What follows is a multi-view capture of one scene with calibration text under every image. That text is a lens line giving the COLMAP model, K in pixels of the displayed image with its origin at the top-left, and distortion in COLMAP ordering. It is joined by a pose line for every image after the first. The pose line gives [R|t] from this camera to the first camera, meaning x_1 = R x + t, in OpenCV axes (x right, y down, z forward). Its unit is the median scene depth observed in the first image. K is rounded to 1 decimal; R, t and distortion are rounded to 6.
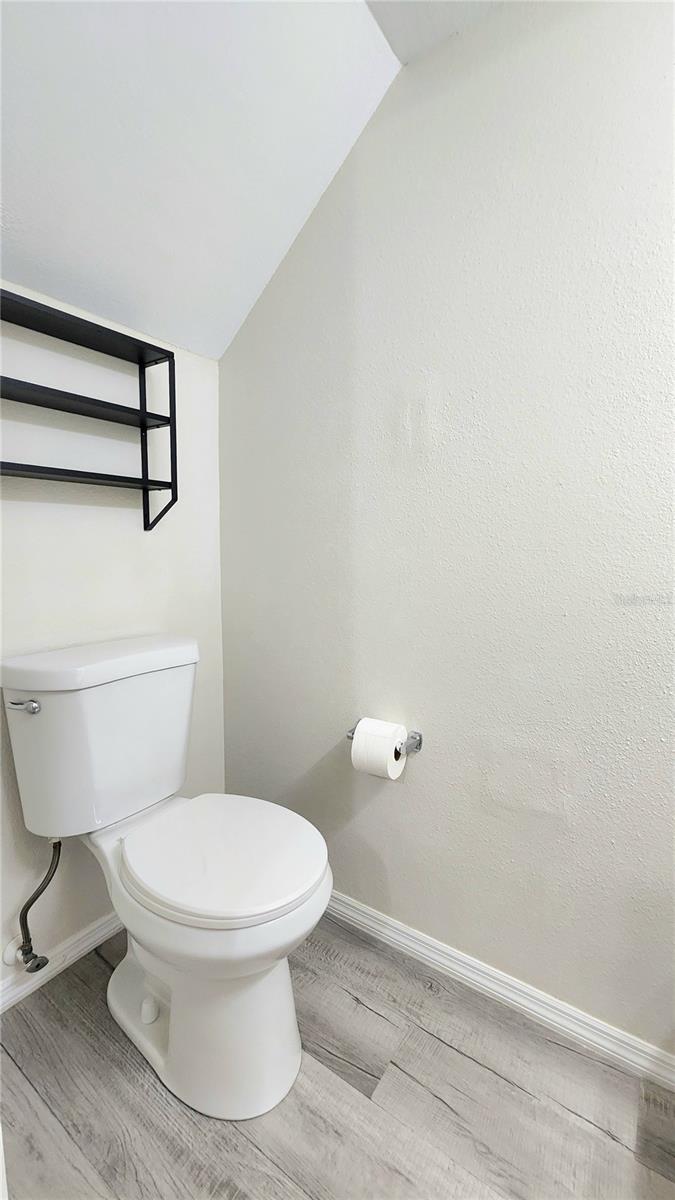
lens RADIAL K [[491.7, 0, 336.4], [0, 491.7, 601.4], [0, 0, 1]] dist [-0.004937, 0.000535]
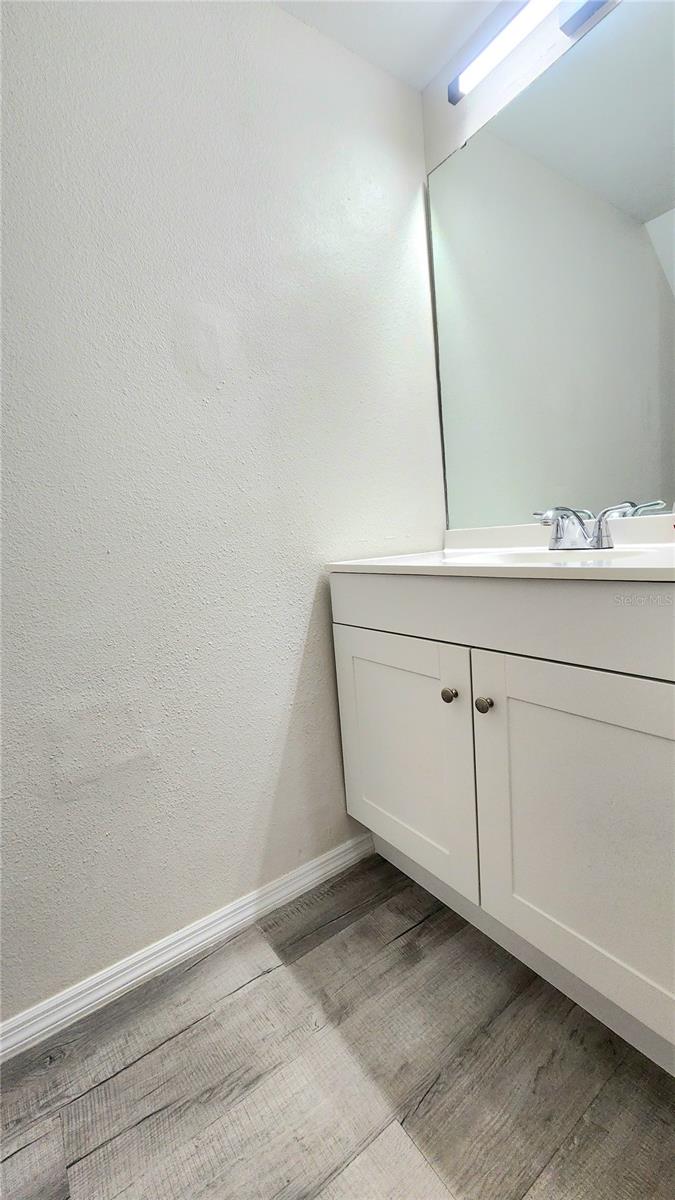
lens RADIAL K [[491.7, 0, 336.8], [0, 491.7, 597.2], [0, 0, 1]] dist [-0.004937, 0.000535]
pose [[0.368441, -0.168710, 0.914215, -0.278768], [0.209266, 0.973208, 0.095259, 0.114214], [-0.905792, 0.156217, 0.393875, 0.207586]]
